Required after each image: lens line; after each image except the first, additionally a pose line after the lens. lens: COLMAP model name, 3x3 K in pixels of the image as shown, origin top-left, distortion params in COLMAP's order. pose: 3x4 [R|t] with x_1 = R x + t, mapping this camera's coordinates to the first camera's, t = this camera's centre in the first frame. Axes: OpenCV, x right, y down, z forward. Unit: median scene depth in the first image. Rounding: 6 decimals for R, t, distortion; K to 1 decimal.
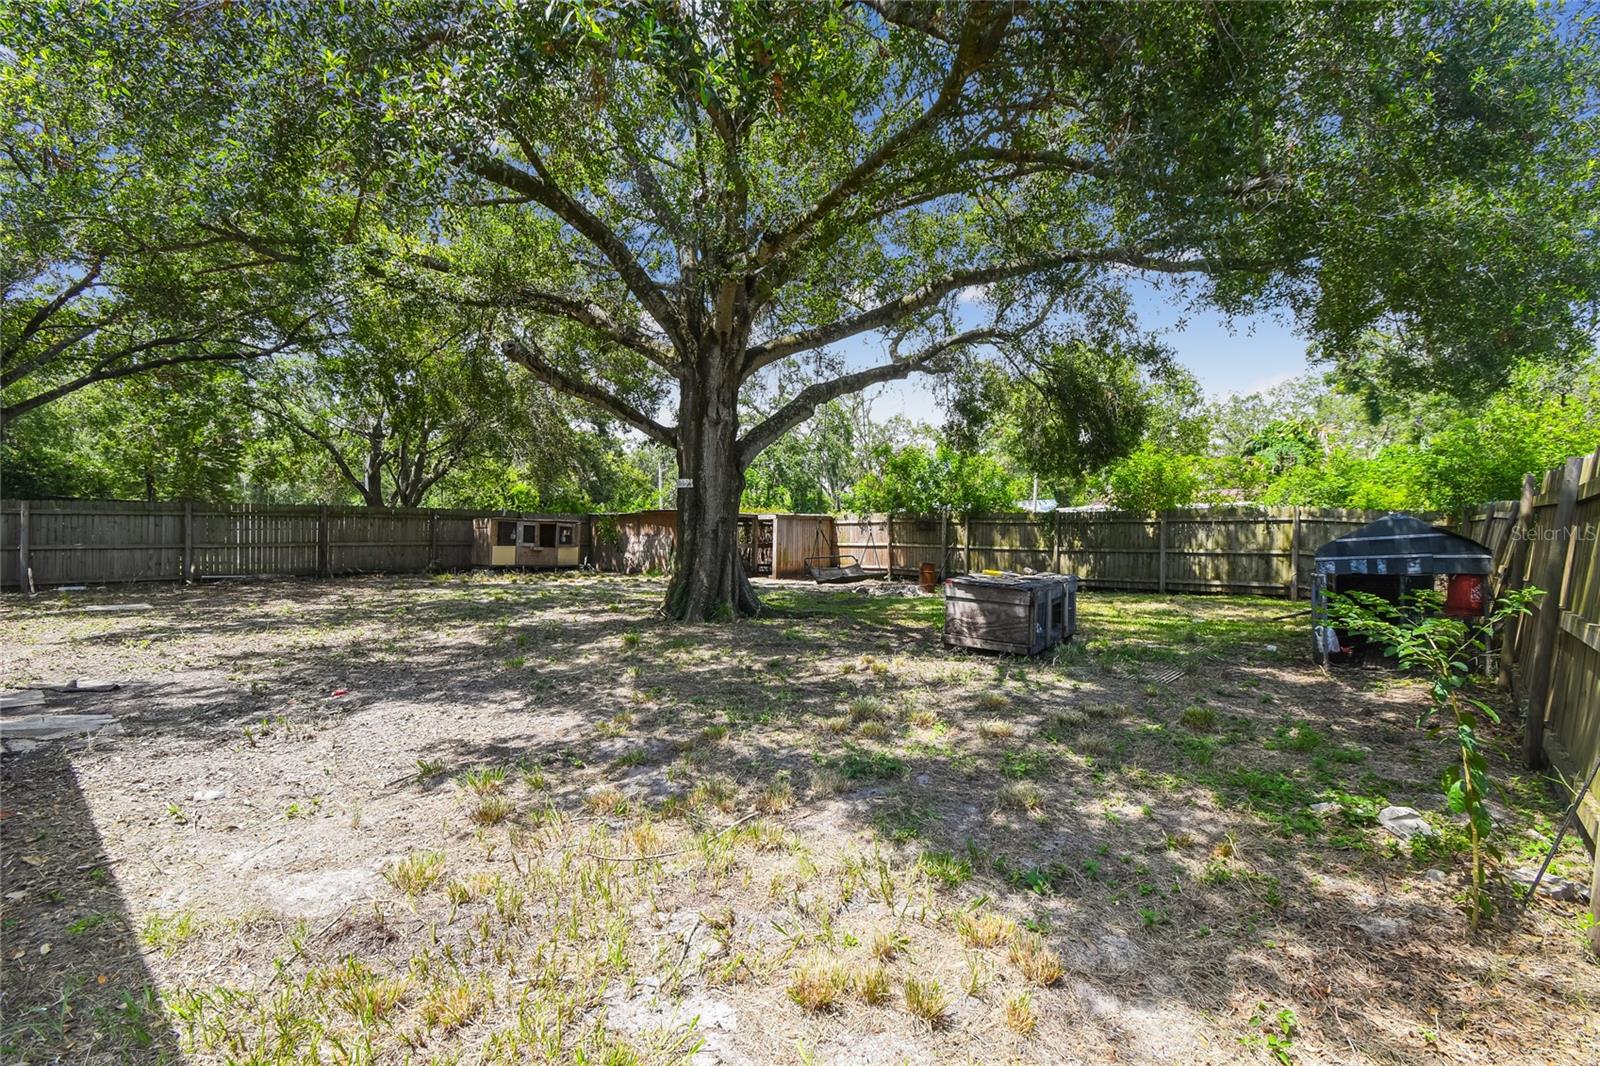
lens RADIAL K [[698.3, 0, 802.7], [0, 698.3, 526.4], [0, 0, 1]] dist [0.045949, -0.025637]
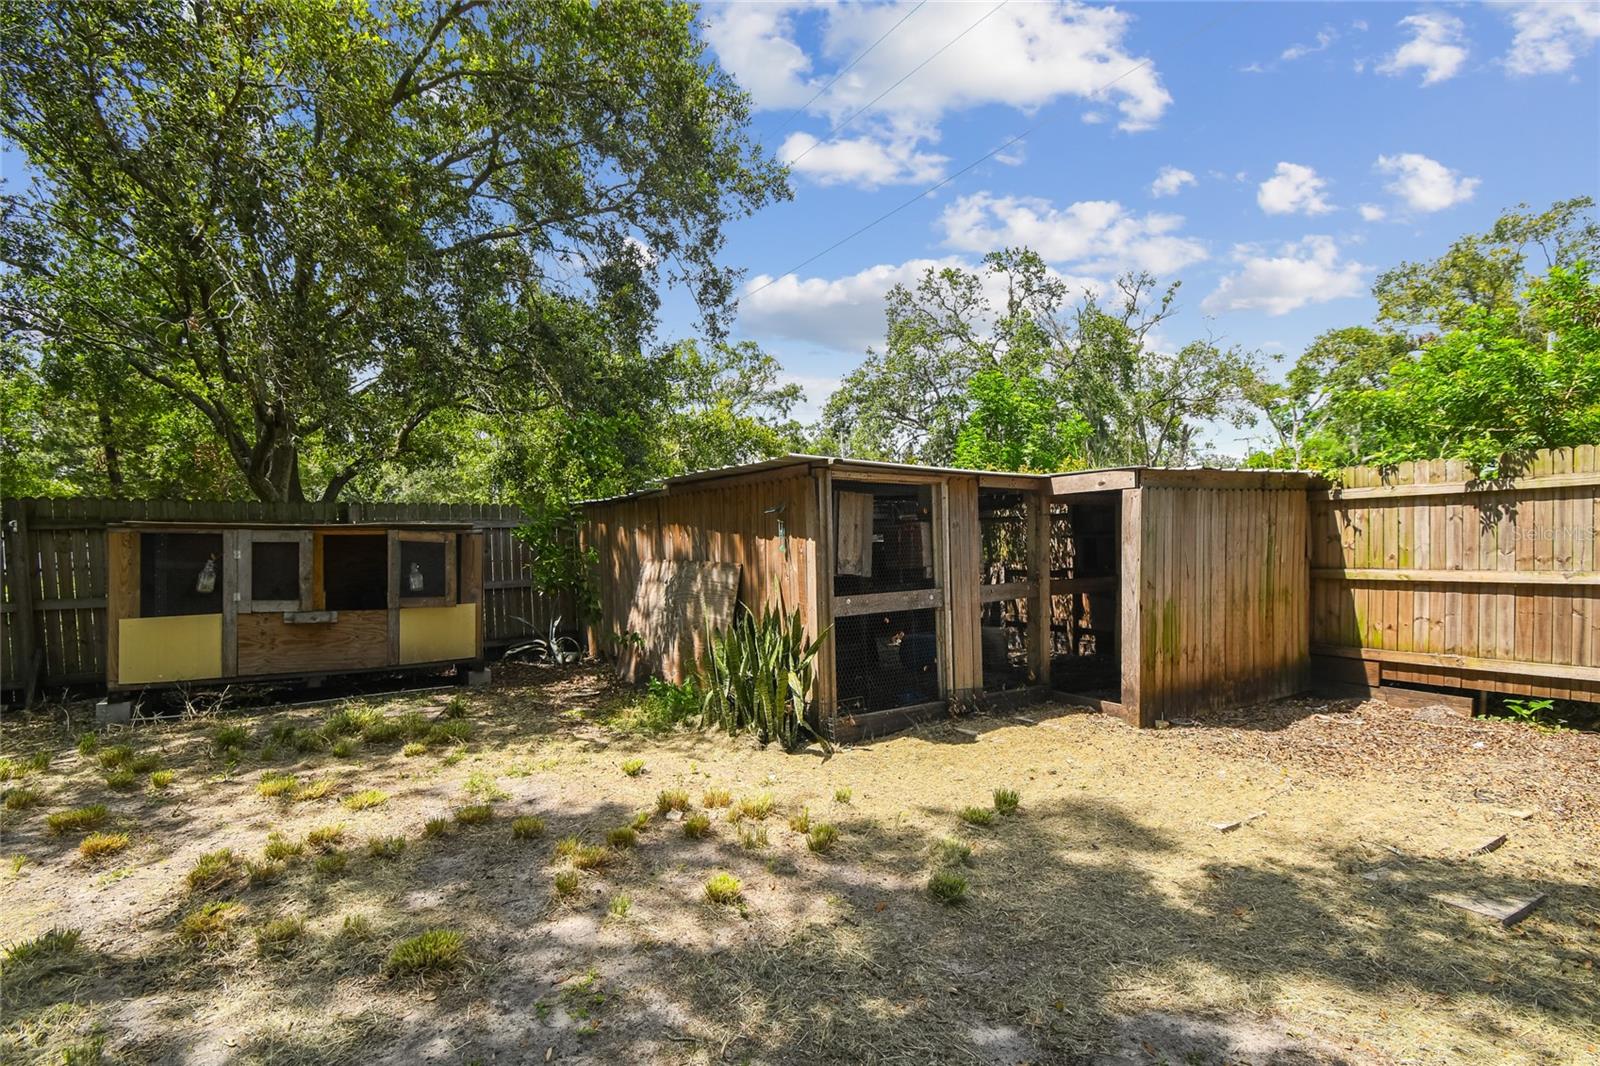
lens RADIAL K [[698.3, 0, 802.7], [0, 698.3, 526.4], [0, 0, 1]] dist [0.045949, -0.025637]
pose [[0.955147, -0.028516, -0.294754, -0.075280], [0.034196, 0.999315, 0.014134, -0.004374], [0.294150, -0.023579, 0.955469, 0.716716]]
